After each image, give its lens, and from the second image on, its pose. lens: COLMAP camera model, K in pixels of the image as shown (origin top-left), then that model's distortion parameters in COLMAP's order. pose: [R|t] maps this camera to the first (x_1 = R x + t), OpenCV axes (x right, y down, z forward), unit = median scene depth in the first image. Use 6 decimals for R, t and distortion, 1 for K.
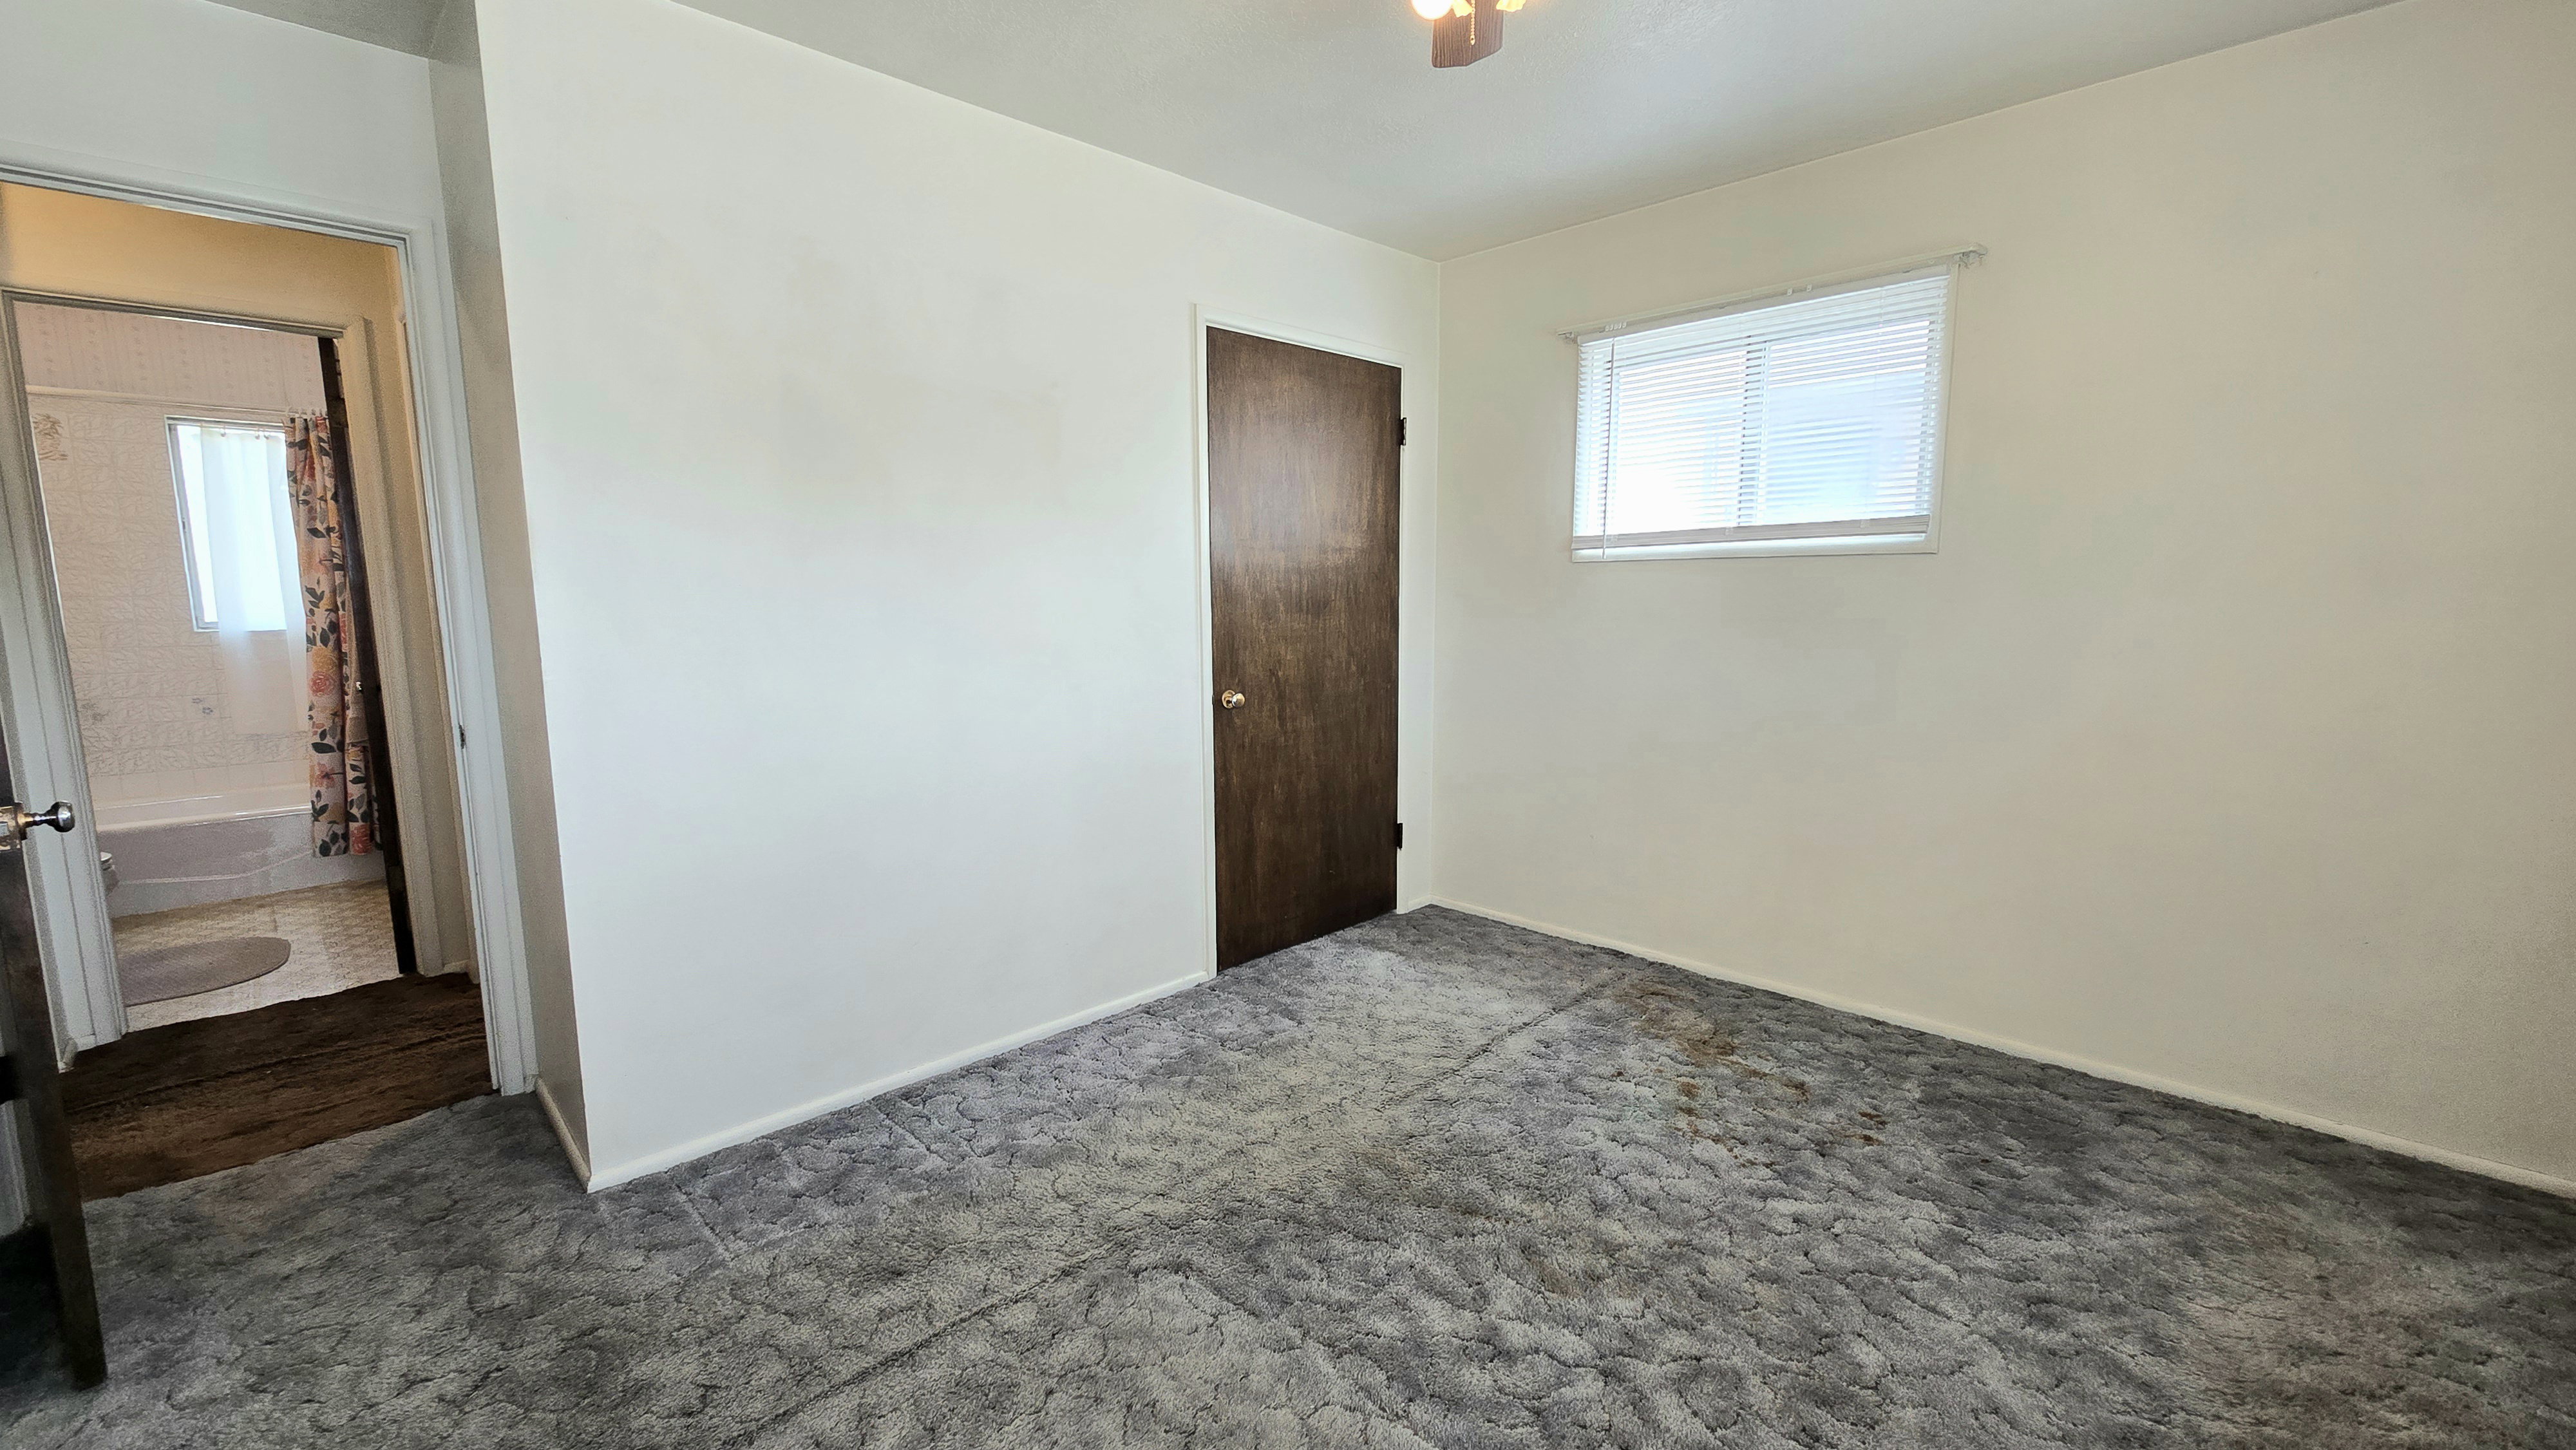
lens RADIAL K [[1052.8, 0, 1284.4], [0, 1052.8, 731.9], [0, 0, 1]] dist [-0.004935, 0.000778]
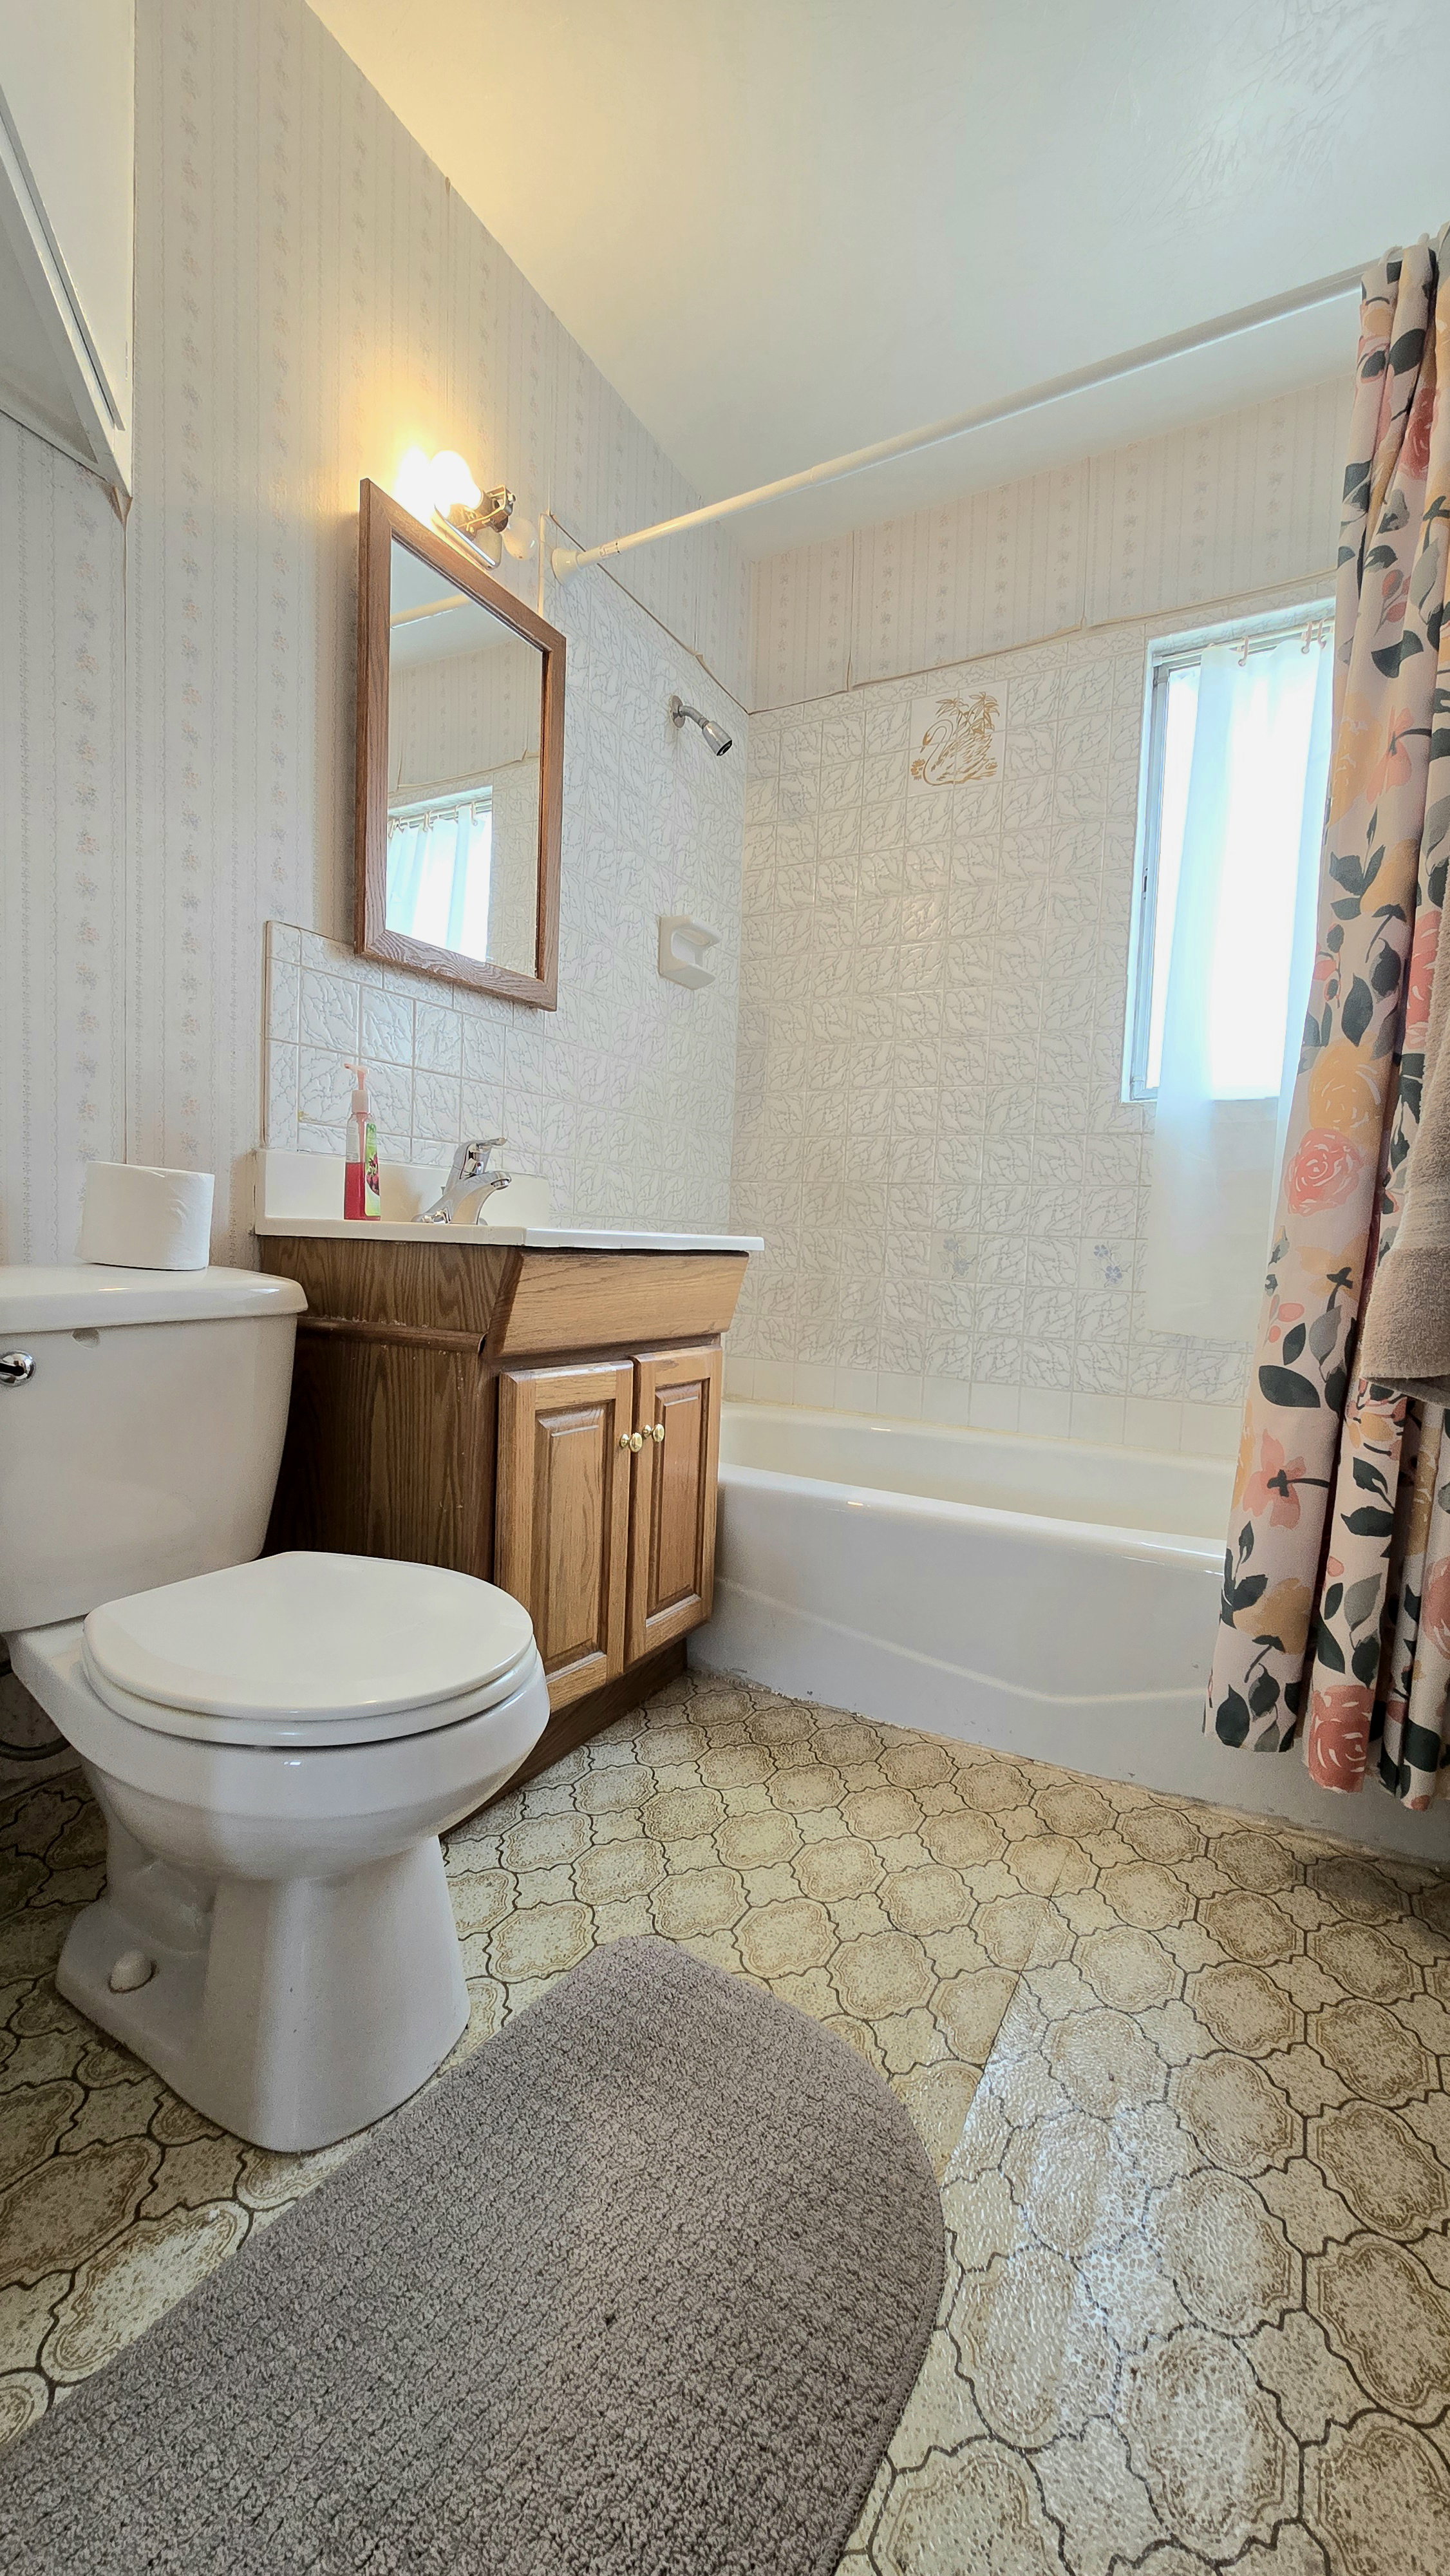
lens RADIAL K [[1052.8, 0, 721.7], [0, 1052.8, 1297.9], [0, 0, 1]] dist [-0.004935, 0.000778]
pose [[0.280659, 0.067136, -0.957457, -0.675990], [-0.167084, 0.985737, 0.020142, 0.011054], [0.945153, 0.154323, 0.287873, 0.756930]]
